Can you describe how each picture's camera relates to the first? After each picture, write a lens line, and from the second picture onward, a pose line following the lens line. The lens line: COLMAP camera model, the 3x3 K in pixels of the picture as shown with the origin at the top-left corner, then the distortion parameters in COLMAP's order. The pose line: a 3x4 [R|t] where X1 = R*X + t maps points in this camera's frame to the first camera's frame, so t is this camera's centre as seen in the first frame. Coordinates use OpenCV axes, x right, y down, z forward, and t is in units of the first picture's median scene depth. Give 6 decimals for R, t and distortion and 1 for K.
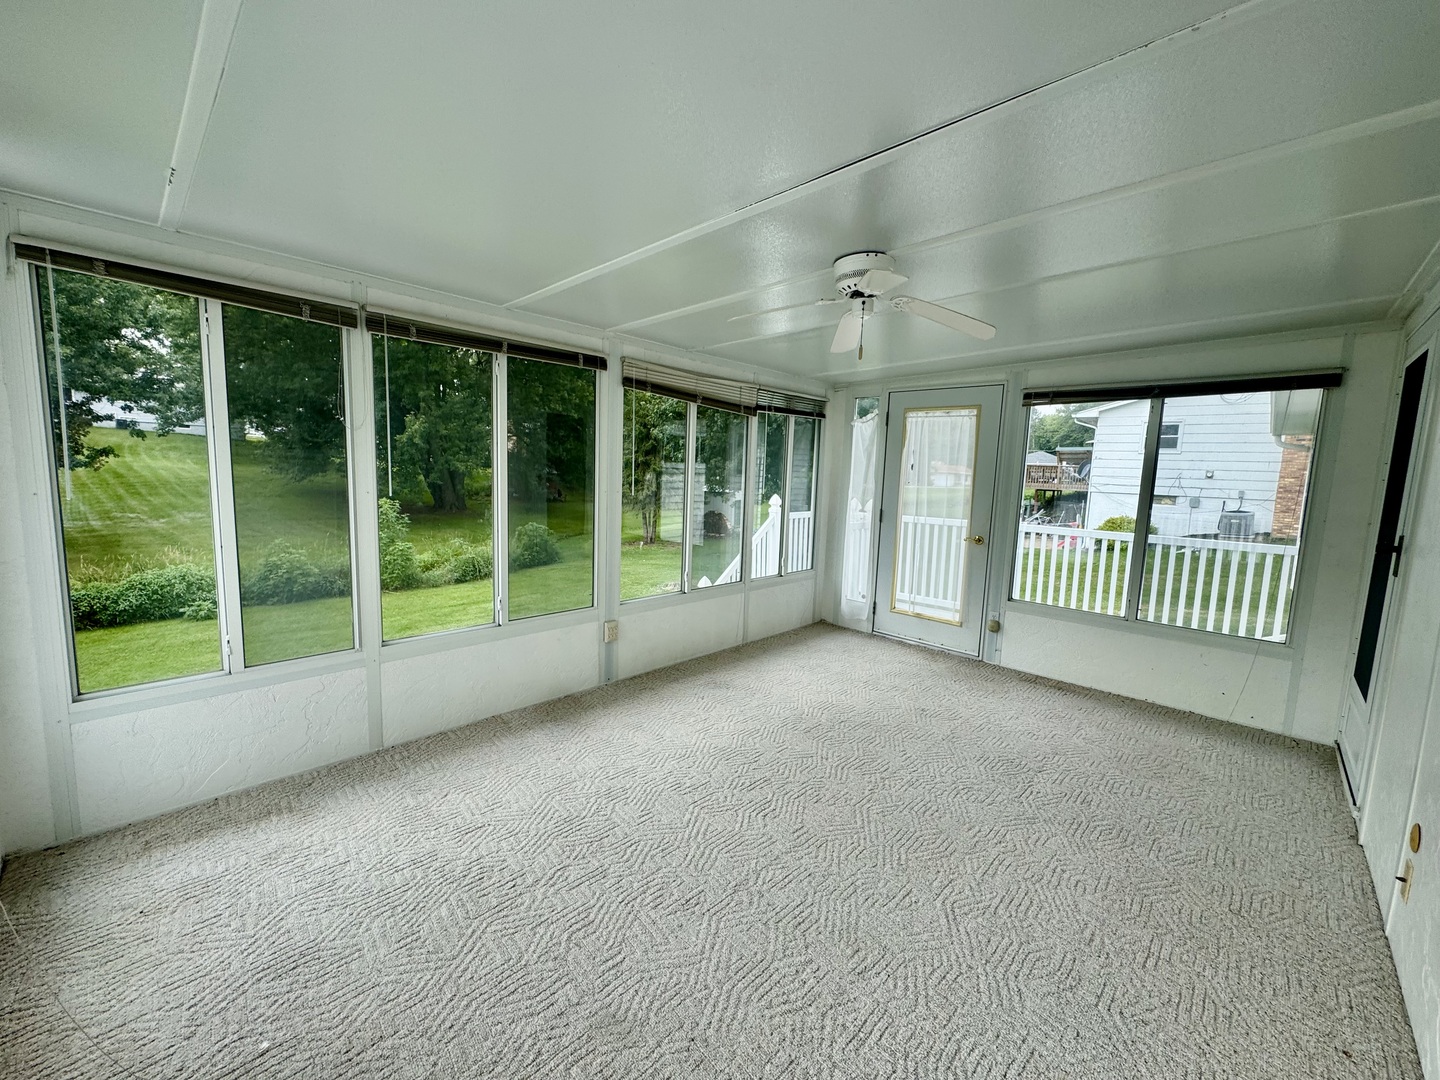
lens RADIAL K [[571.4, 0, 720.0], [0, 571.4, 540.0], [0, 0, 1]] dist [-0.002836, 0.000875]
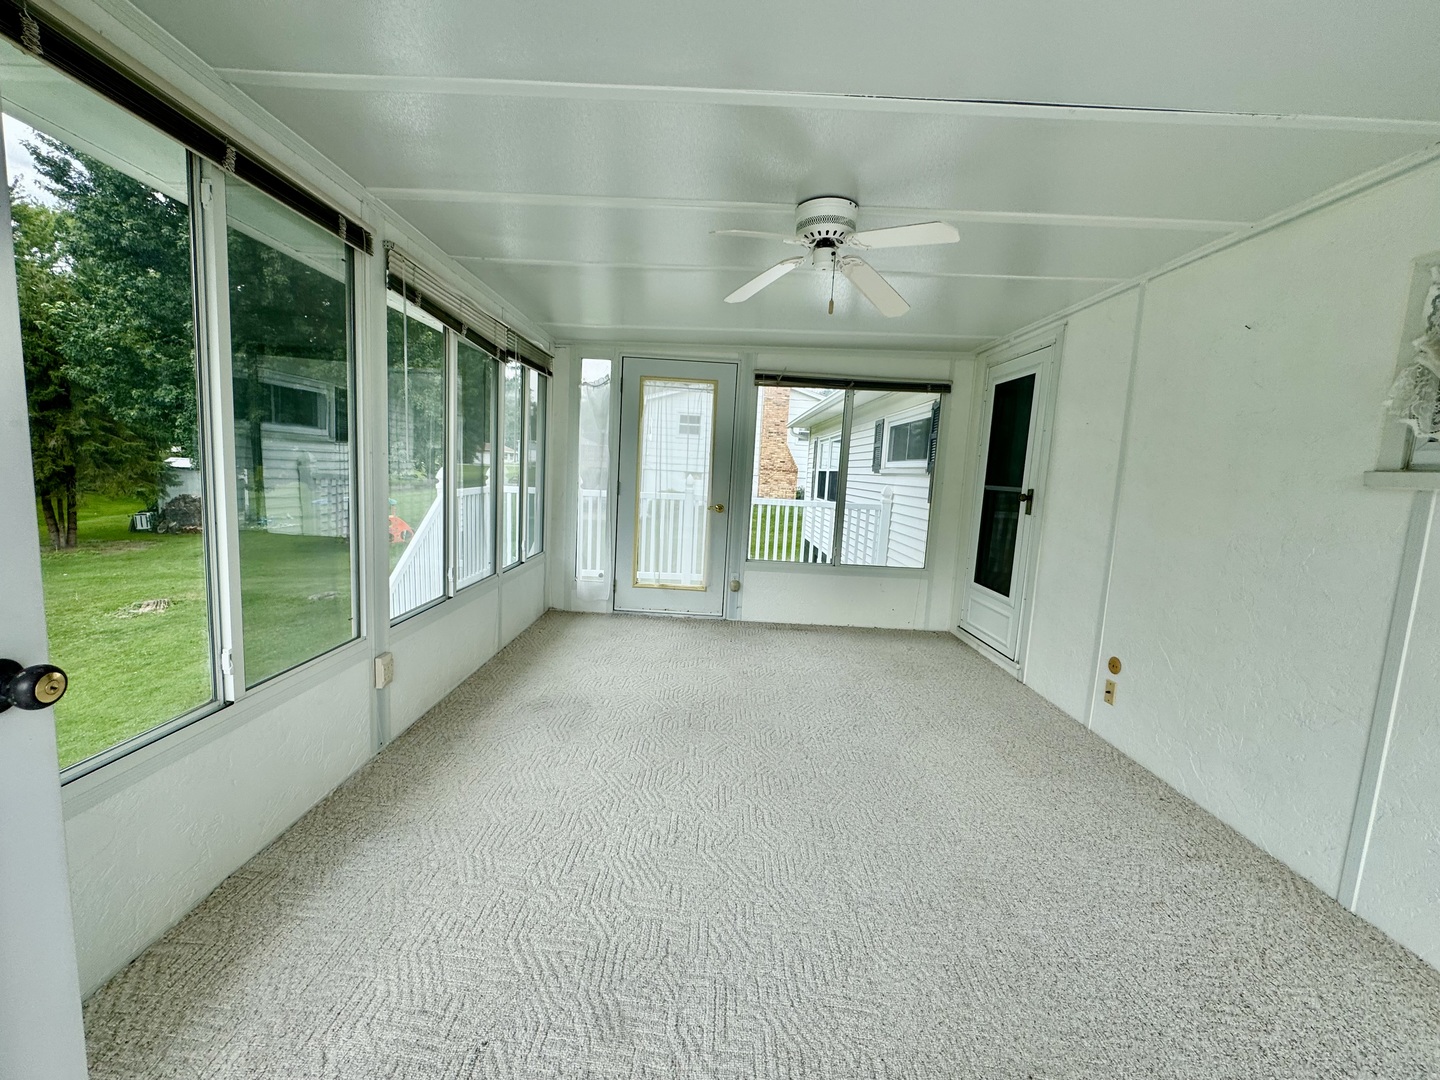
lens RADIAL K [[575.2, 0, 716.5], [0, 575.2, 537.7], [0, 0, 1]] dist [-0.003359, -0.000015]
pose [[0.722767, -0.077142, 0.686773, -0.315989], [0.054430, 0.997018, 0.054707, -0.004312], [-0.688945, -0.002160, 0.724811, 0.239284]]
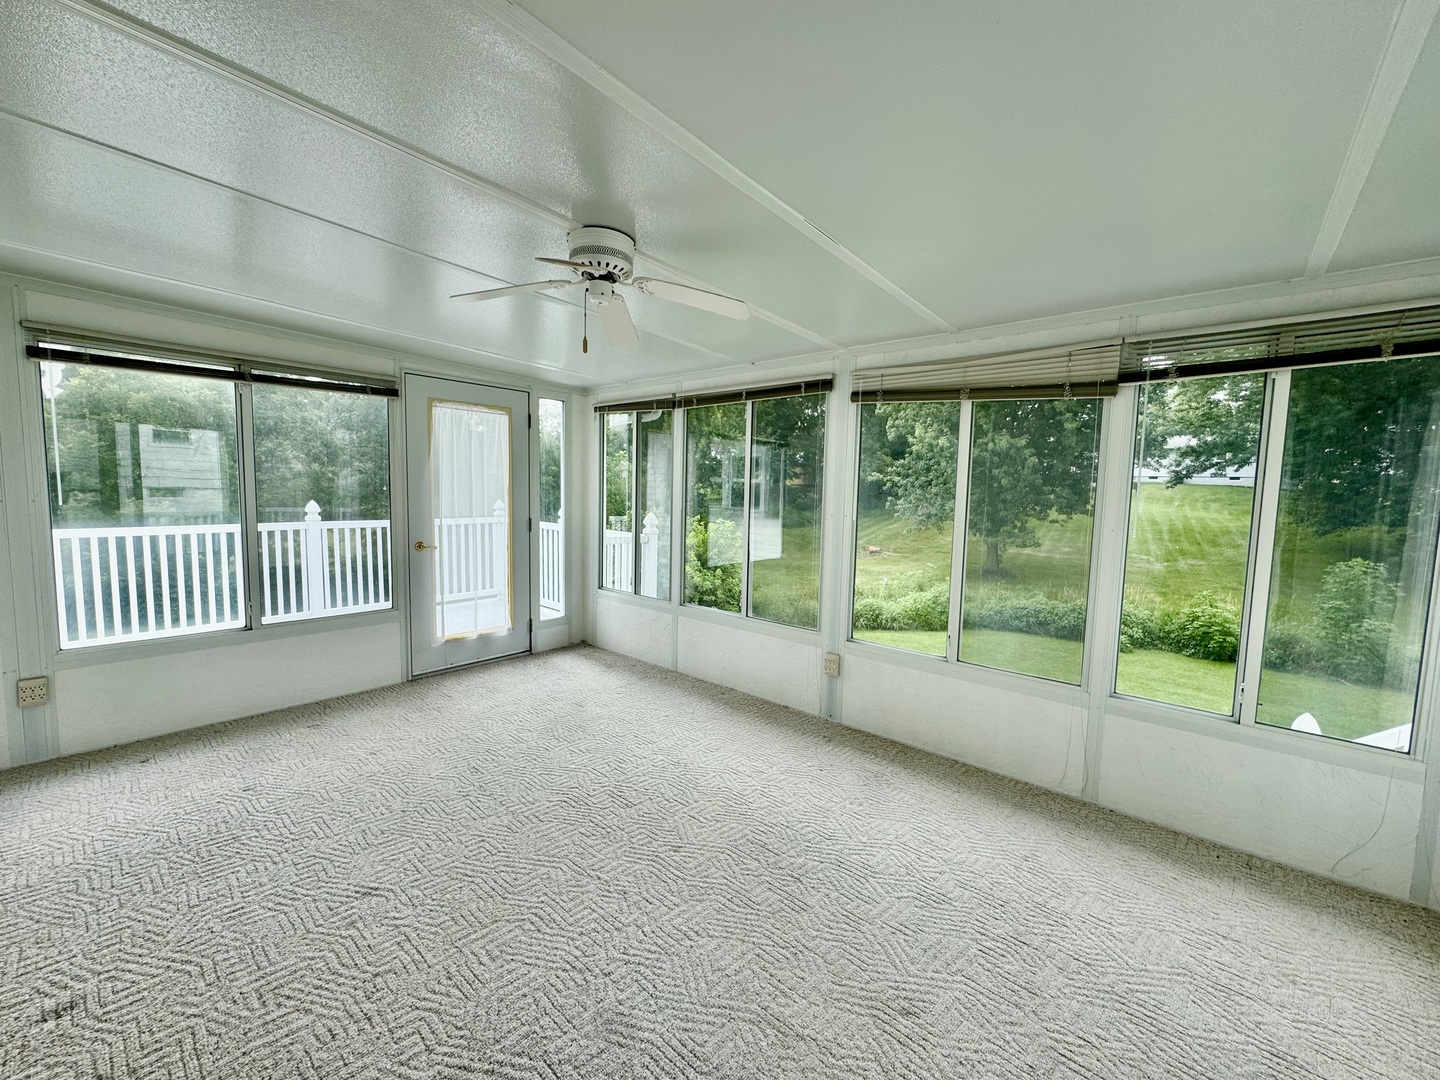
lens RADIAL K [[571.4, 0, 720.0], [0, 571.4, 540.0], [0, 0, 1]] dist [-0.002836, 0.000875]
pose [[0.058832, 0.054137, -0.996799, 0.644981], [-0.144978, 0.988405, 0.045124, -0.051193], [0.987684, 0.141860, 0.065998, 0.652873]]
